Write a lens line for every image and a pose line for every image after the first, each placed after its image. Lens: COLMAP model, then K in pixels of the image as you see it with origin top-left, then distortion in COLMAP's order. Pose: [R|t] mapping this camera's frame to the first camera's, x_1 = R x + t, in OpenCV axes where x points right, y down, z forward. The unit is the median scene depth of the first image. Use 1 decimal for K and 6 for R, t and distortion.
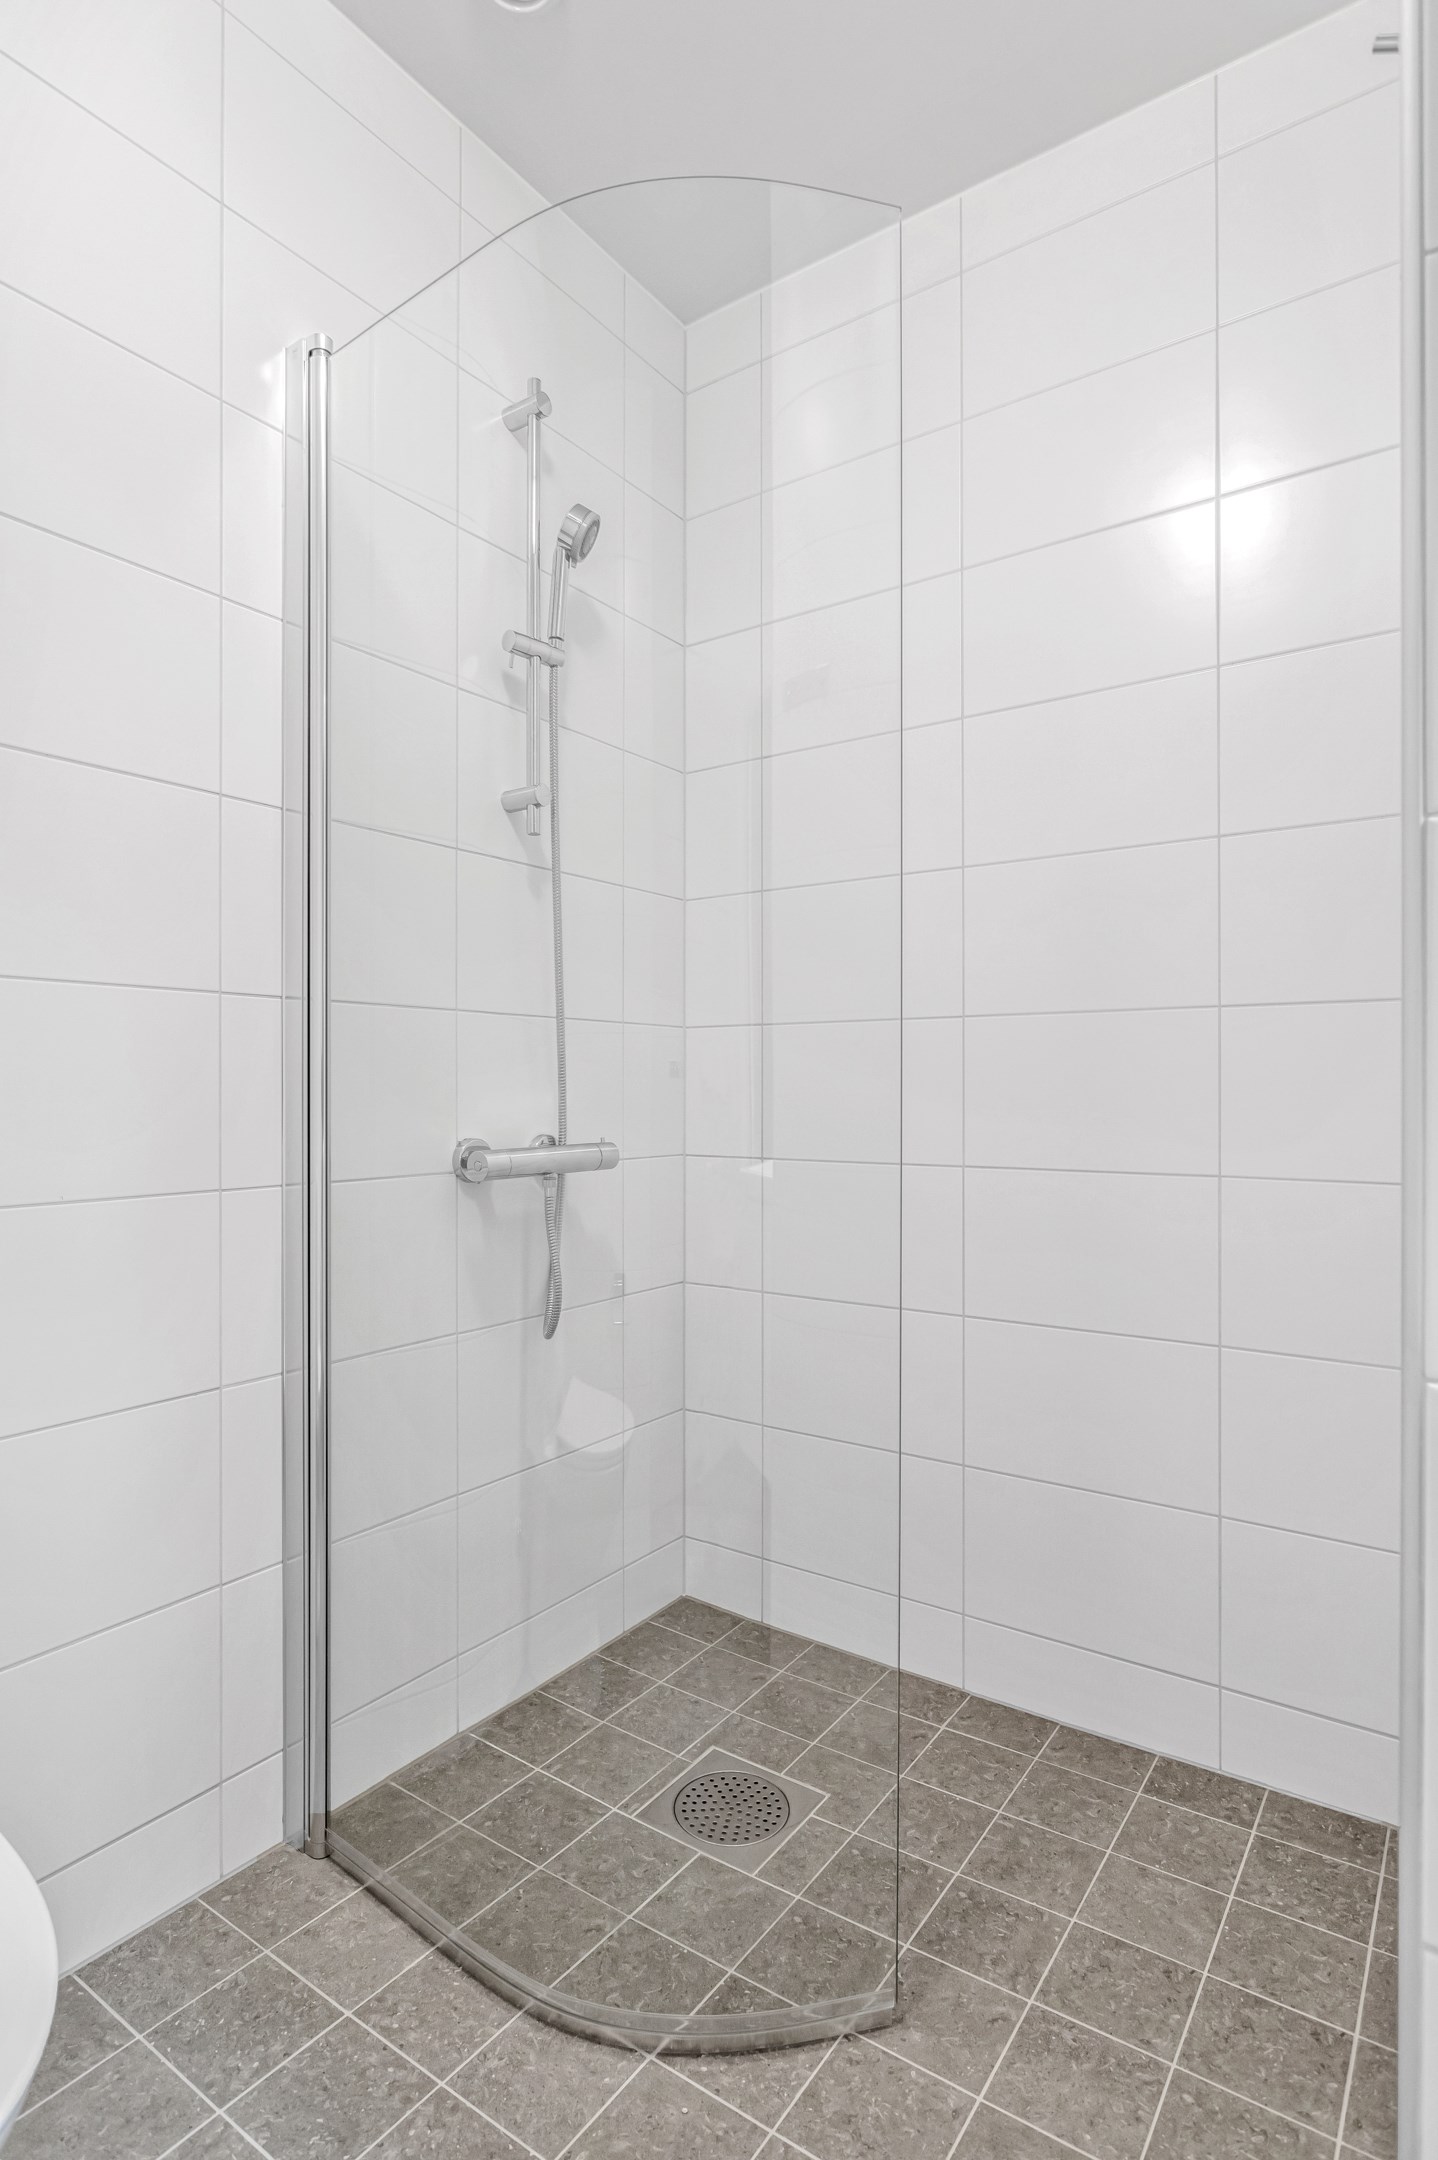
lens RADIAL K [[1129.6, 0, 708.4], [0, 1129.6, 1103.8], [0, 0, 1]] dist [-0.010174, 0.002964]
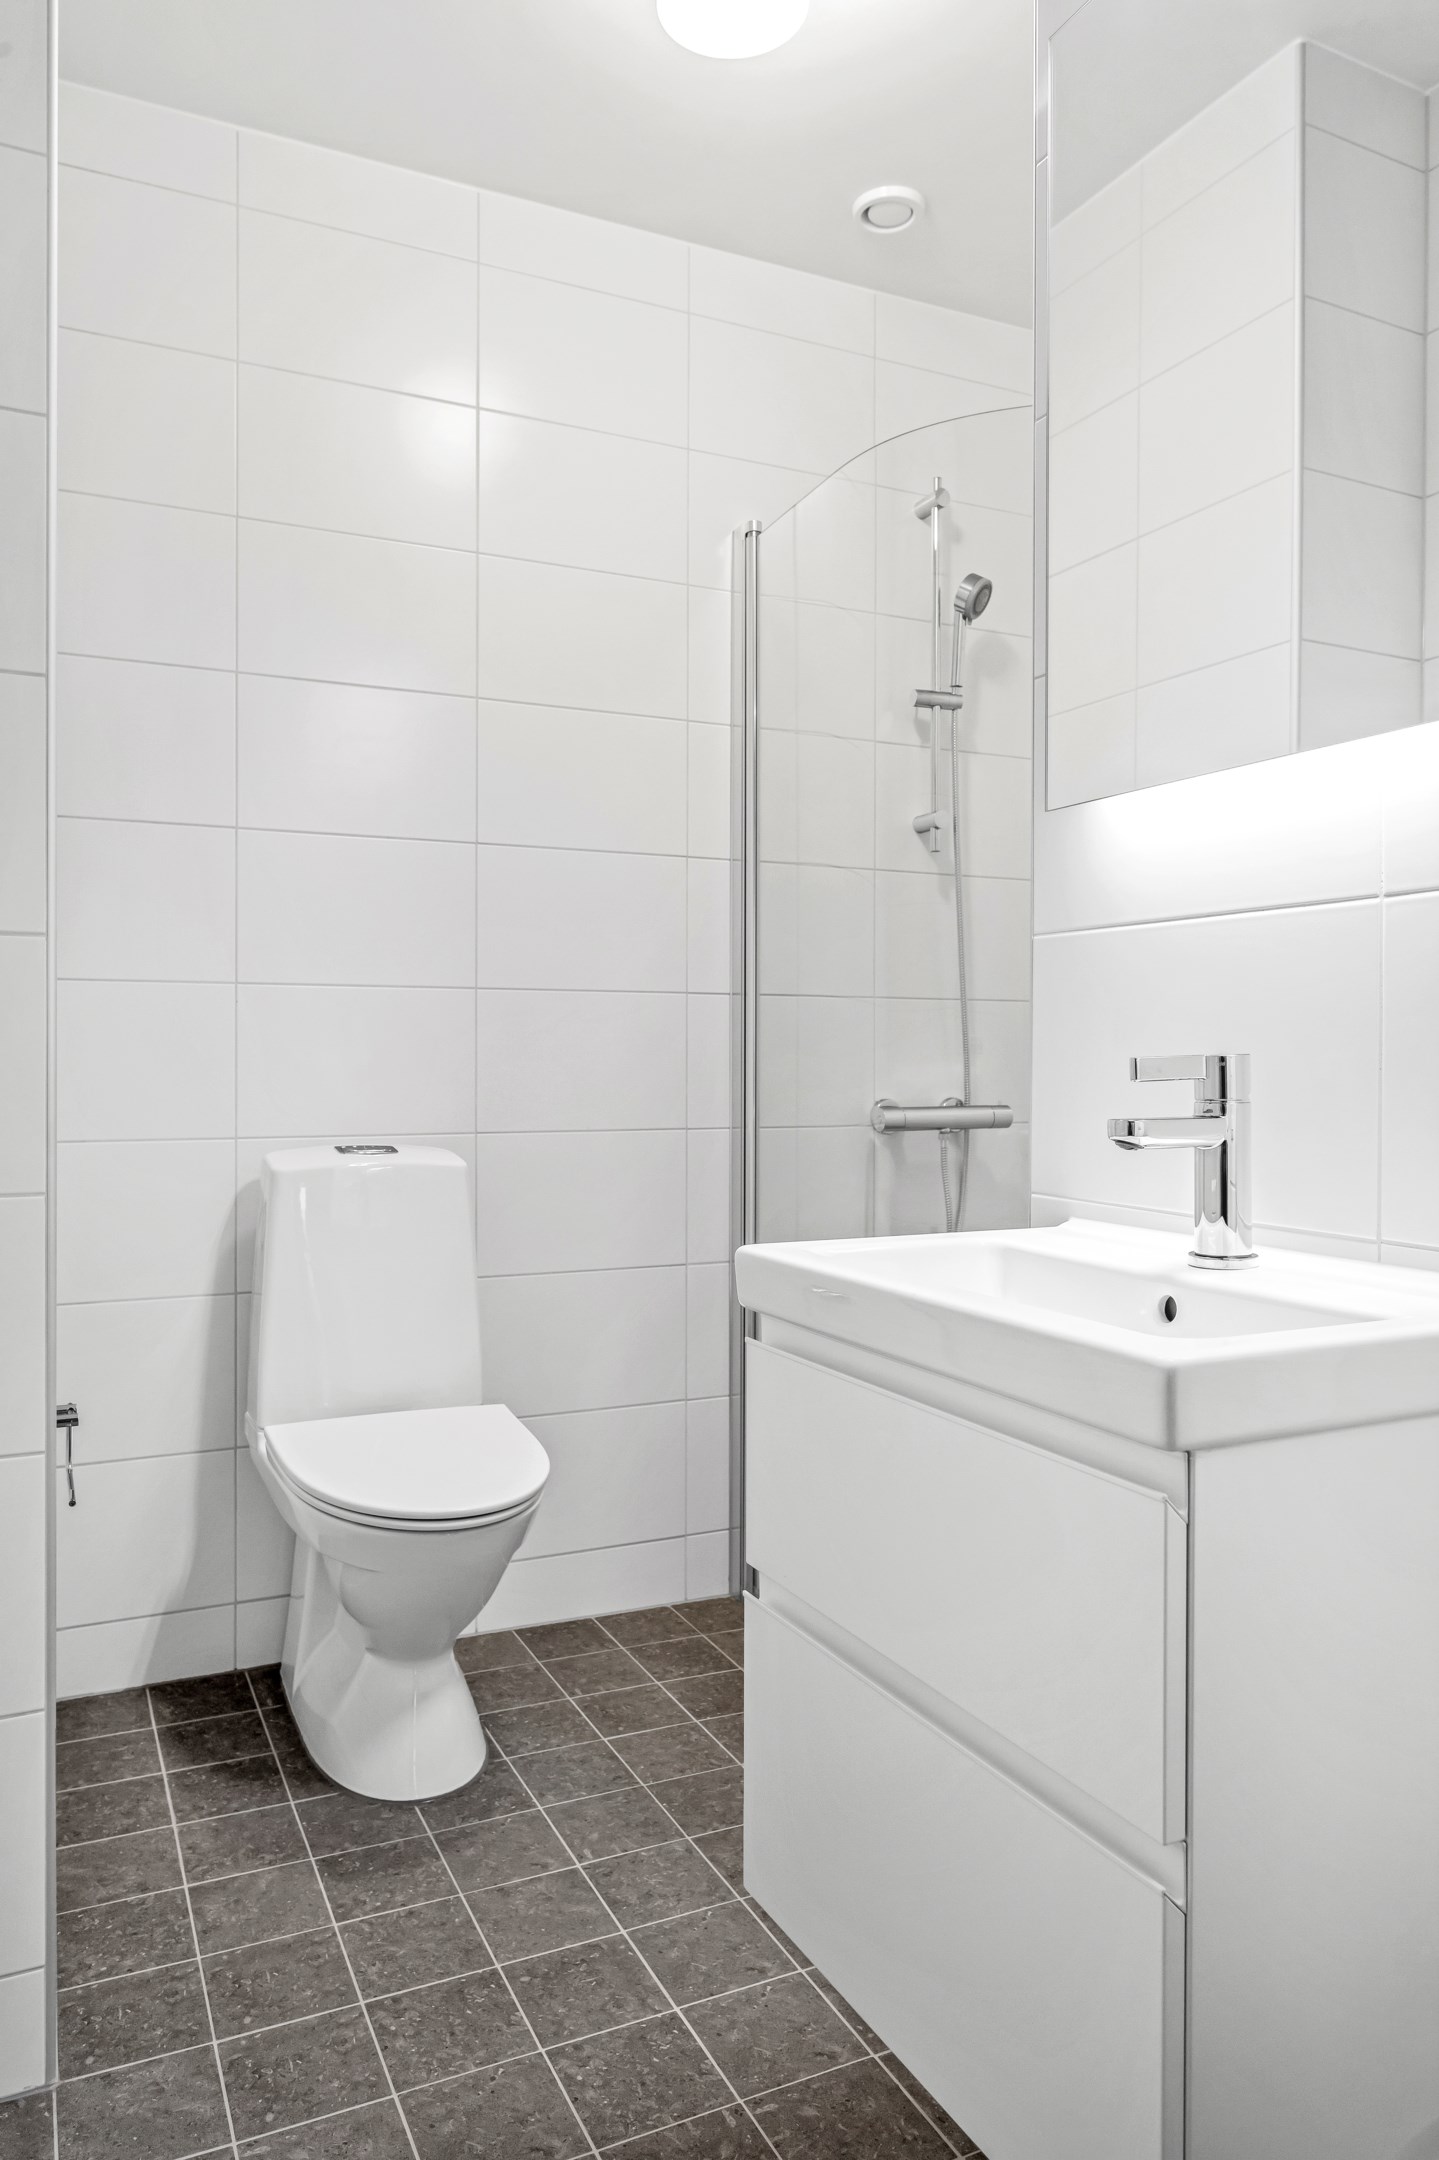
lens RADIAL K [[1467.5, 0, 722.6], [0, 1467.5, 1071.7], [0, 0, 1]] dist [-0.006086, 0.002975]
pose [[0.872055, -0.001937, -0.489403, 0.417400], [0.000501, 0.999995, -0.003065, 0.005156], [0.489407, 0.002427, 0.872052, -0.494139]]
